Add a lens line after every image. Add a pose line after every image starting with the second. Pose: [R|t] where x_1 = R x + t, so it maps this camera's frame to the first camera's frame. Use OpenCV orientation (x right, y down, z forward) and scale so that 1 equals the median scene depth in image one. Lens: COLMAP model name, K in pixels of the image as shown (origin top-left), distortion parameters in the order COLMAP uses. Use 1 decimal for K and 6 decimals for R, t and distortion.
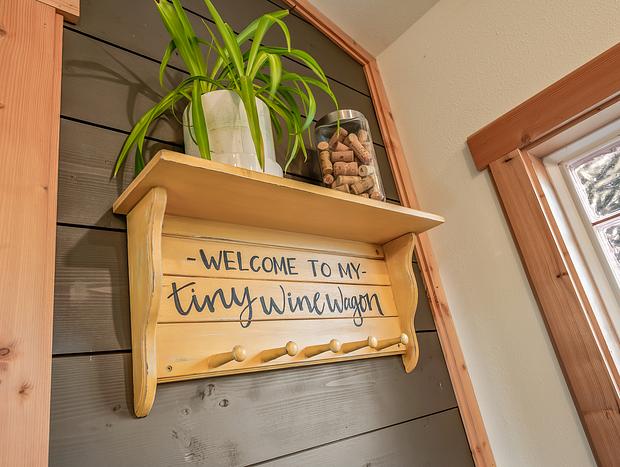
lens RADIAL K [[434.3, 0, 310.0], [0, 434.3, 233.5], [0, 0, 1]] dist [0.009770, 0.003746]
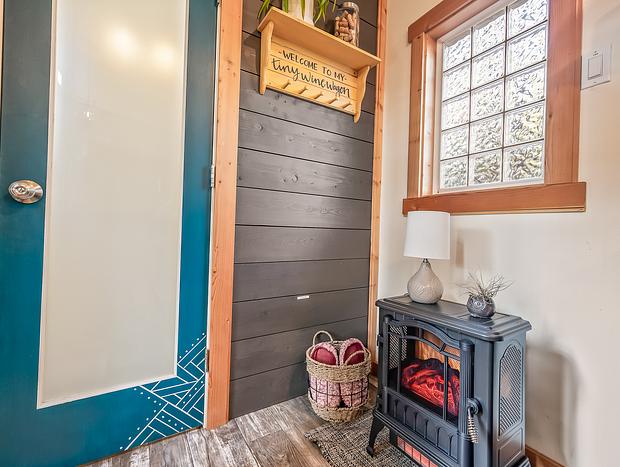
lens RADIAL K [[284.5, 0, 323.2], [0, 284.5, 225.3], [0, 0, 1]] dist [0.002053, 0.000310]
pose [[0.970784, 0.209603, -0.116815, 0.437479], [-0.152774, 0.915290, 0.372699, 0.321239], [0.185039, -0.343963, 0.920570, -1.035128]]
